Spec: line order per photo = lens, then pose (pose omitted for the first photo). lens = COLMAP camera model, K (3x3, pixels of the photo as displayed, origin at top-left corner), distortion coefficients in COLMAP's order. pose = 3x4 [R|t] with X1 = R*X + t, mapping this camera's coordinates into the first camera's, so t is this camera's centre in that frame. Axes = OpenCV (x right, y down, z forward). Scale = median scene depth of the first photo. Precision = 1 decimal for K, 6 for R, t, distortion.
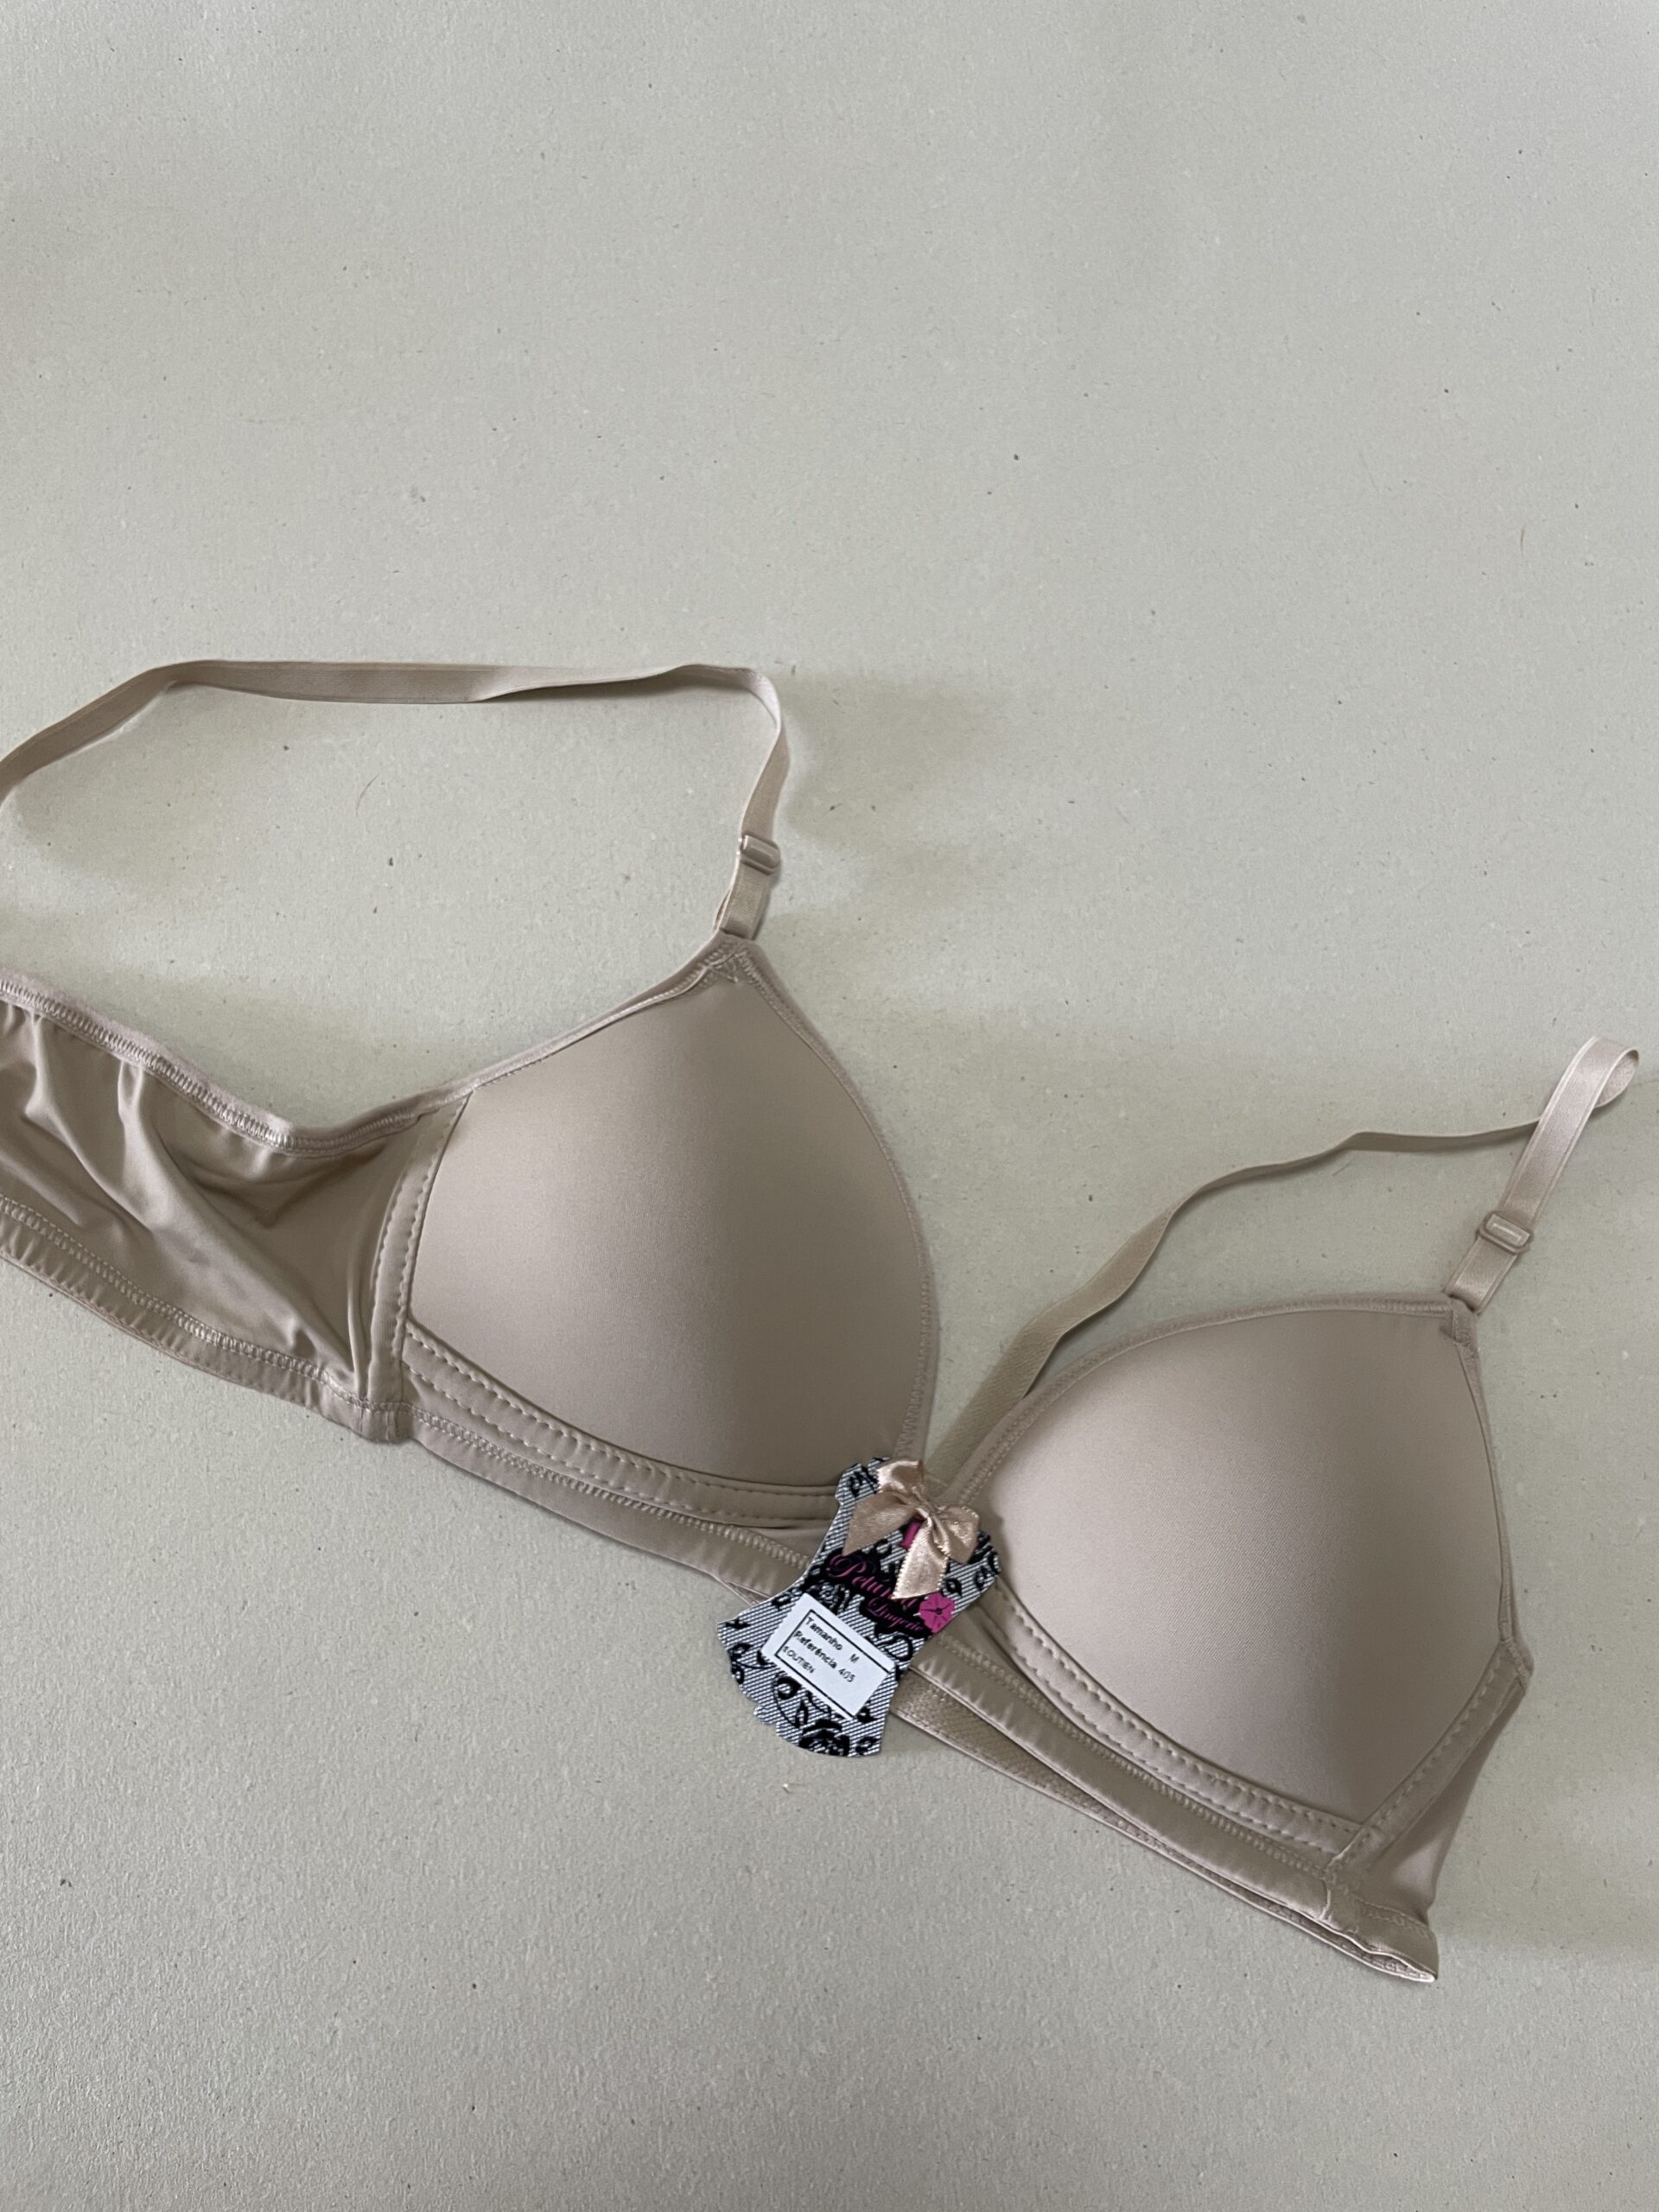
lens RADIAL K [[1684.9, 0, 839.3], [0, 1684.9, 1087.2], [0, 0, 1]] dist [0.074361, -0.115898]
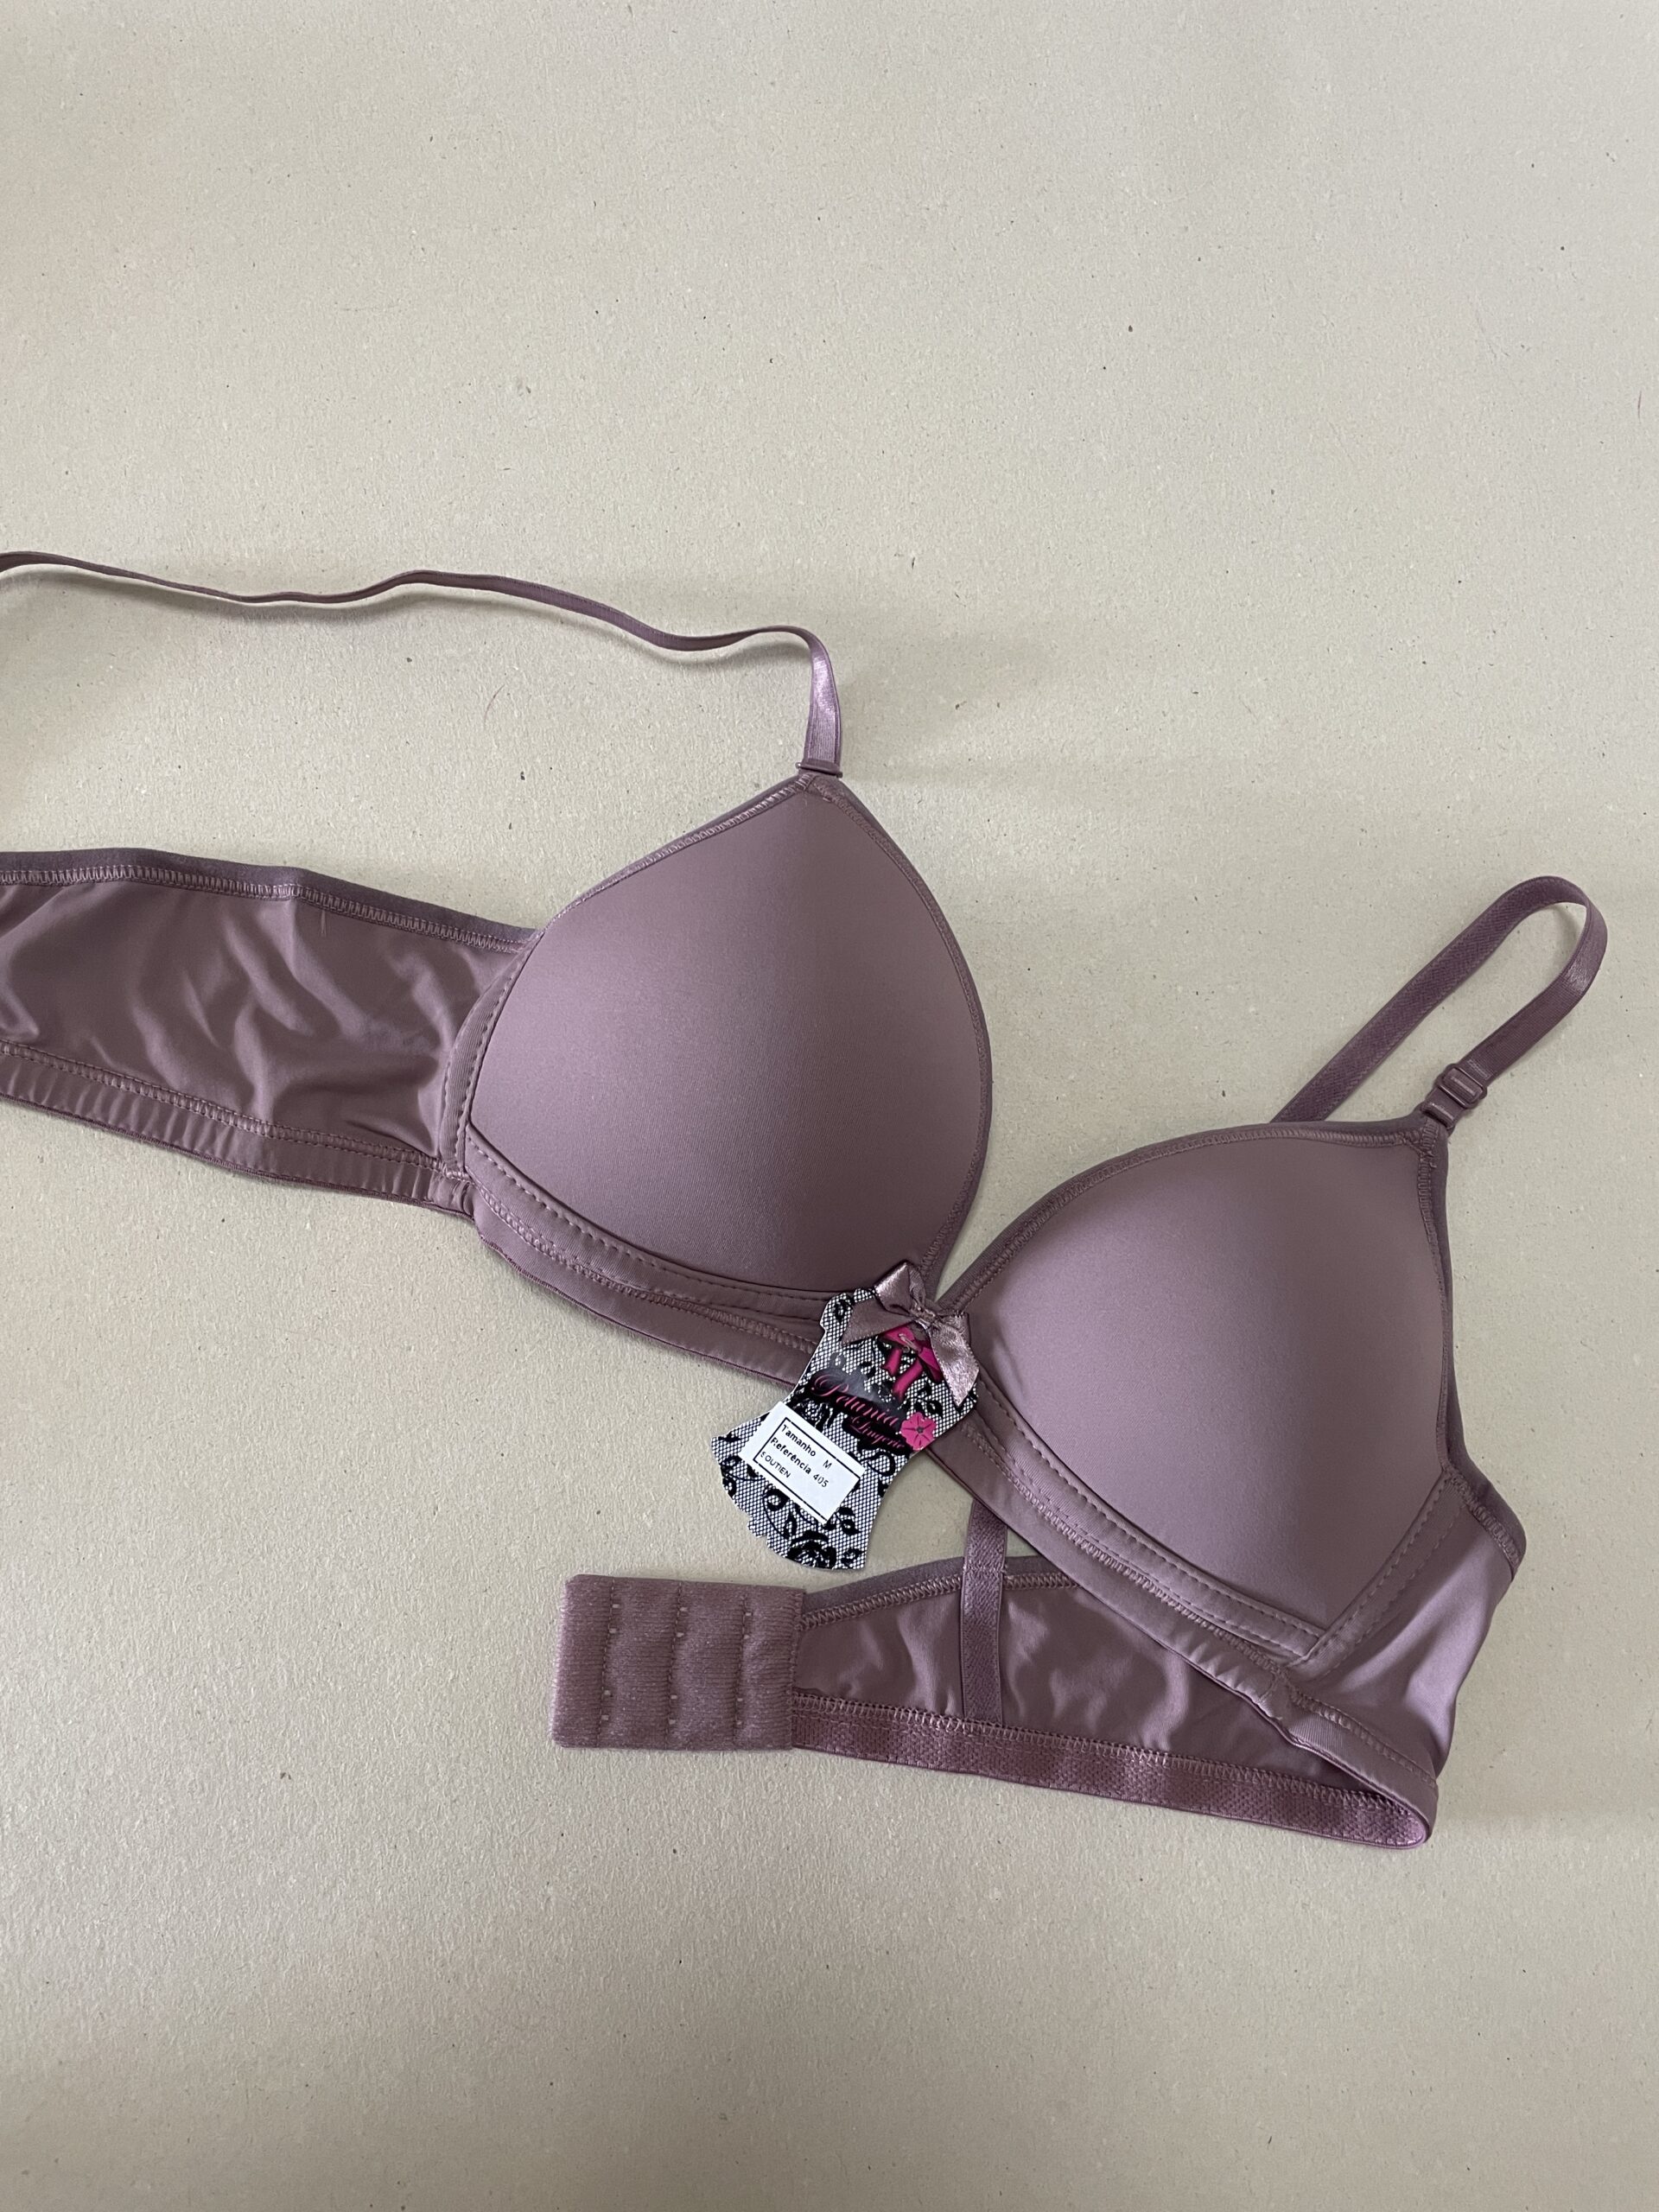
lens RADIAL K [[1684.9, 0, 848.6], [0, 1684.9, 1089.6], [0, 0, 1]] dist [0.074361, -0.115898]
pose [[0.999460, -0.026566, 0.019323, -0.095596], [0.024380, 0.994098, 0.105710, -0.049269], [-0.022017, -0.105182, 0.994209, -0.011729]]
